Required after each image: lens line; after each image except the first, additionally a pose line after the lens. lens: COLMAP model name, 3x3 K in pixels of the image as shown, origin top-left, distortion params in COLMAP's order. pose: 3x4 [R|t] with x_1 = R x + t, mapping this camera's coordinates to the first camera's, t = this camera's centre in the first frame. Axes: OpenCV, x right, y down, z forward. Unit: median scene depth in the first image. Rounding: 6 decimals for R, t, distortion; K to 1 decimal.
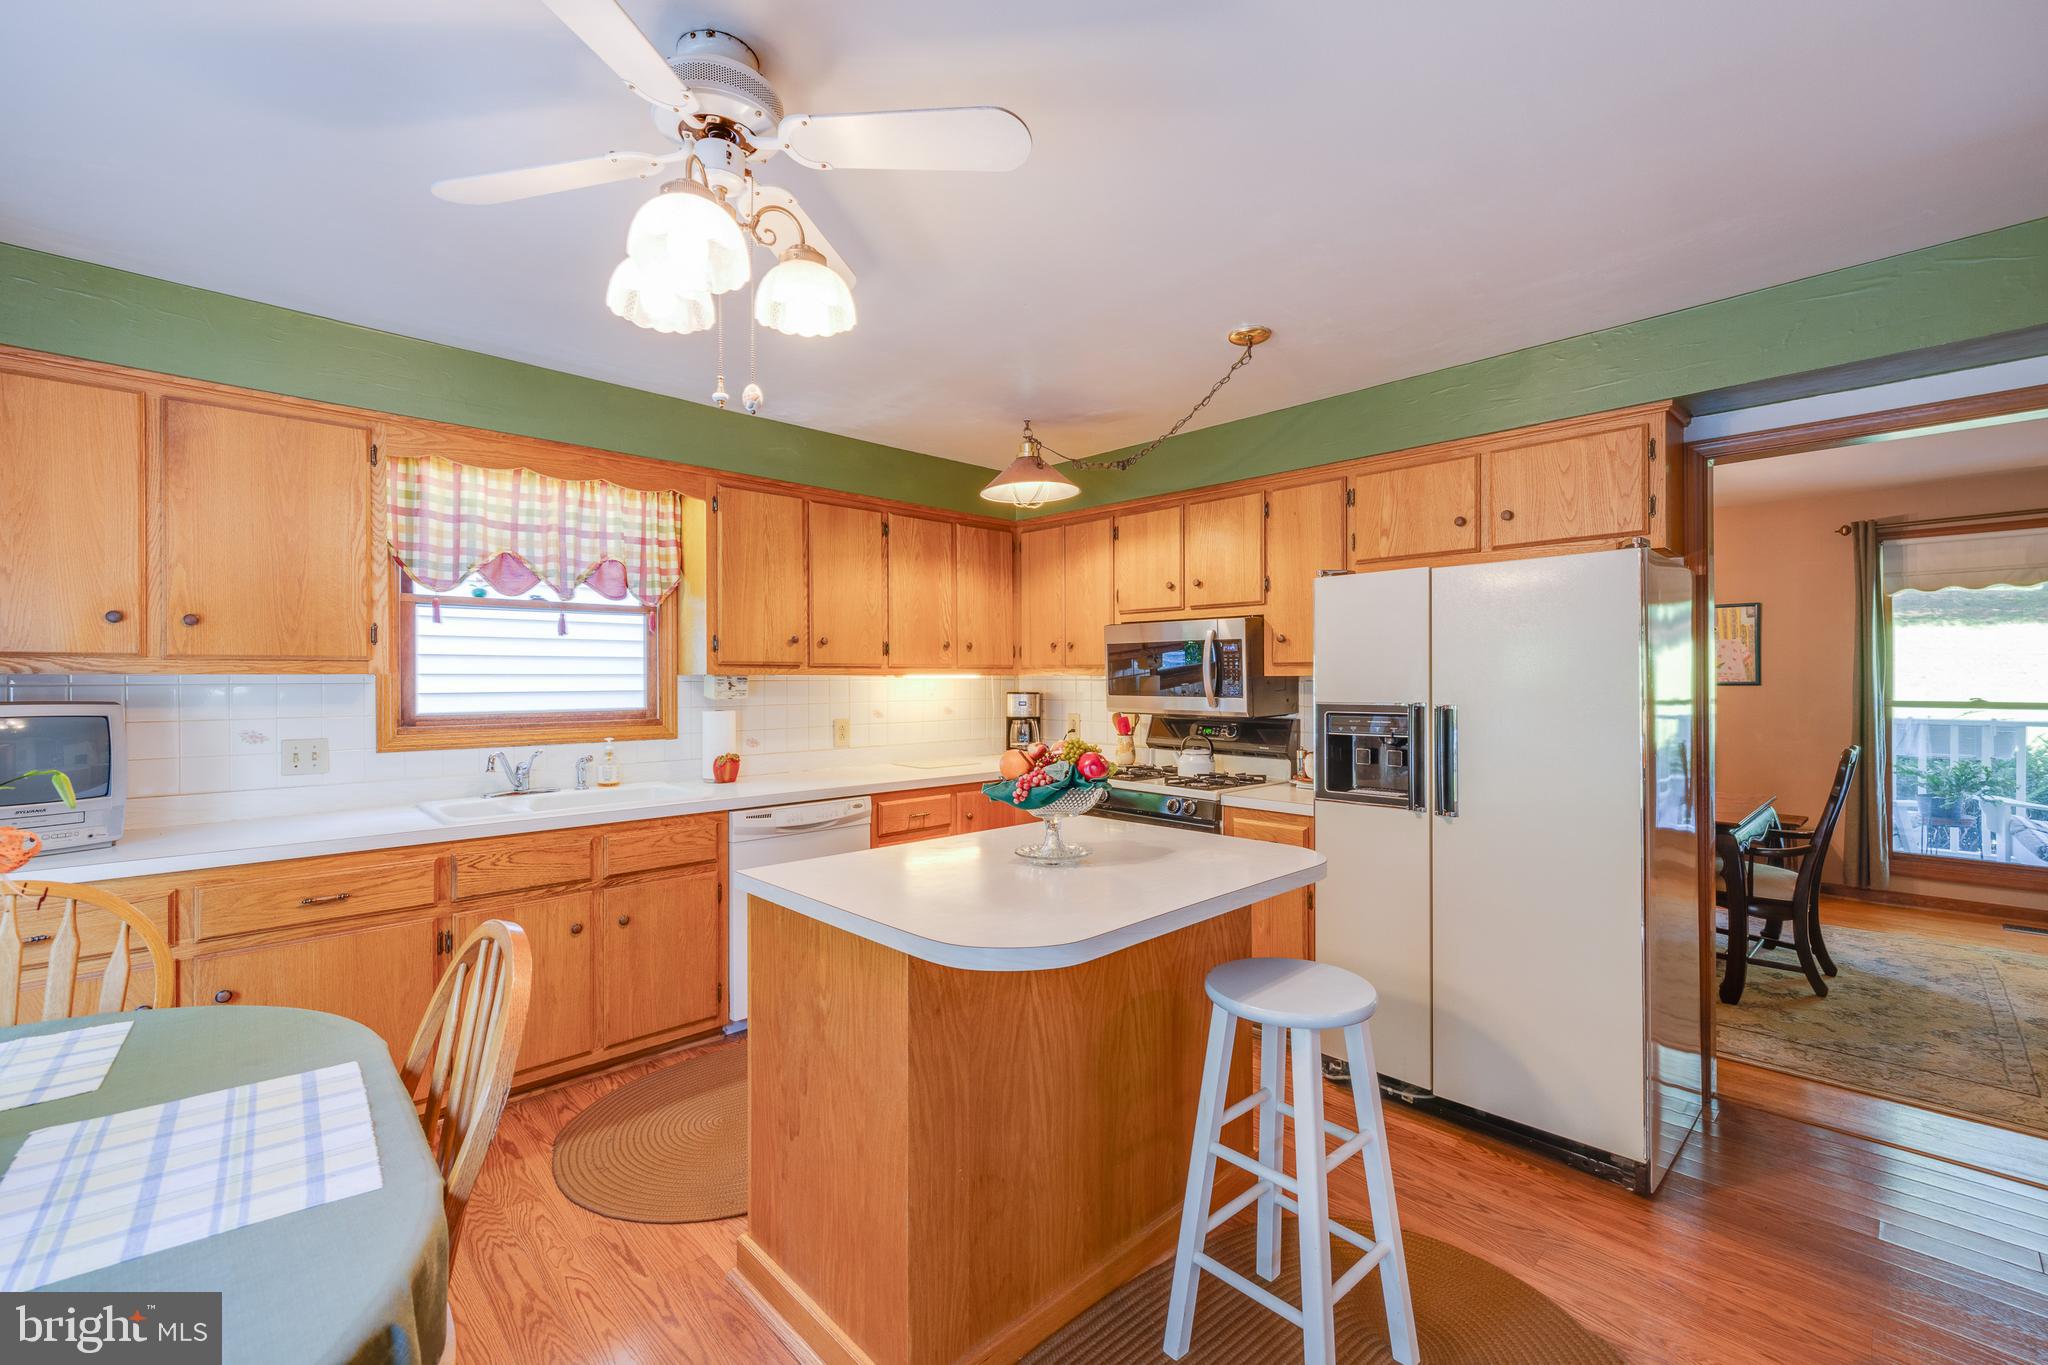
lens RADIAL K [[868.1, 0, 1024.0], [0, 868.1, 682.5], [0, 0, 1]] dist [0.001226, 0.000397]
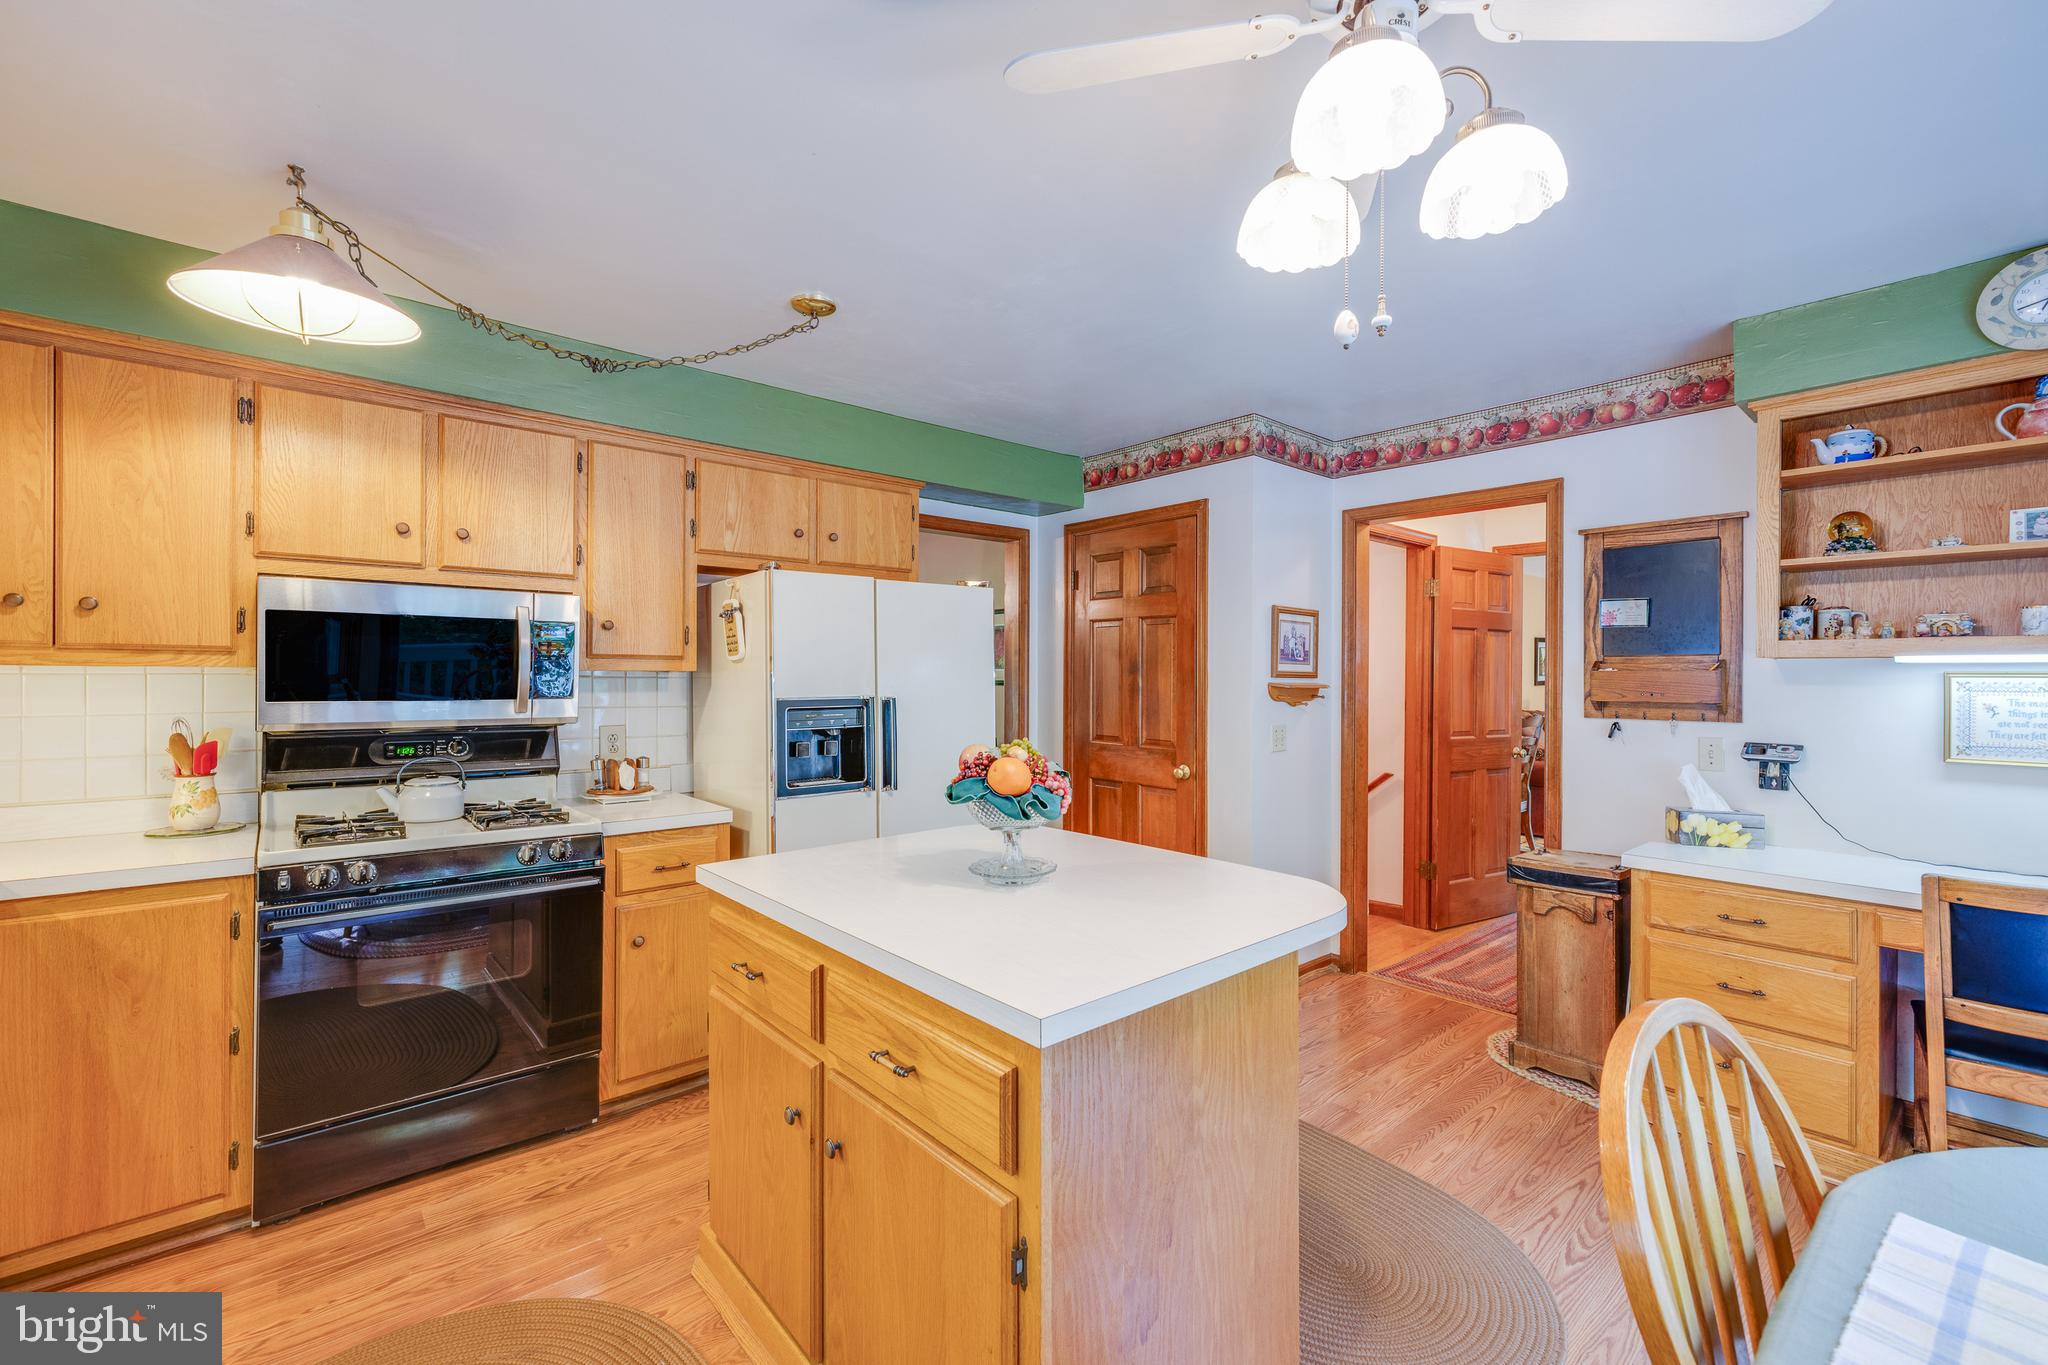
lens RADIAL K [[868.1, 0, 1024.0], [0, 868.1, 682.5], [0, 0, 1]] dist [0.001226, 0.000397]
pose [[0.034110, -0.007148, 0.999393, -0.616957], [0.001752, 0.999973, 0.007092, -0.001605], [-0.999417, 0.001509, 0.034121, 0.690366]]
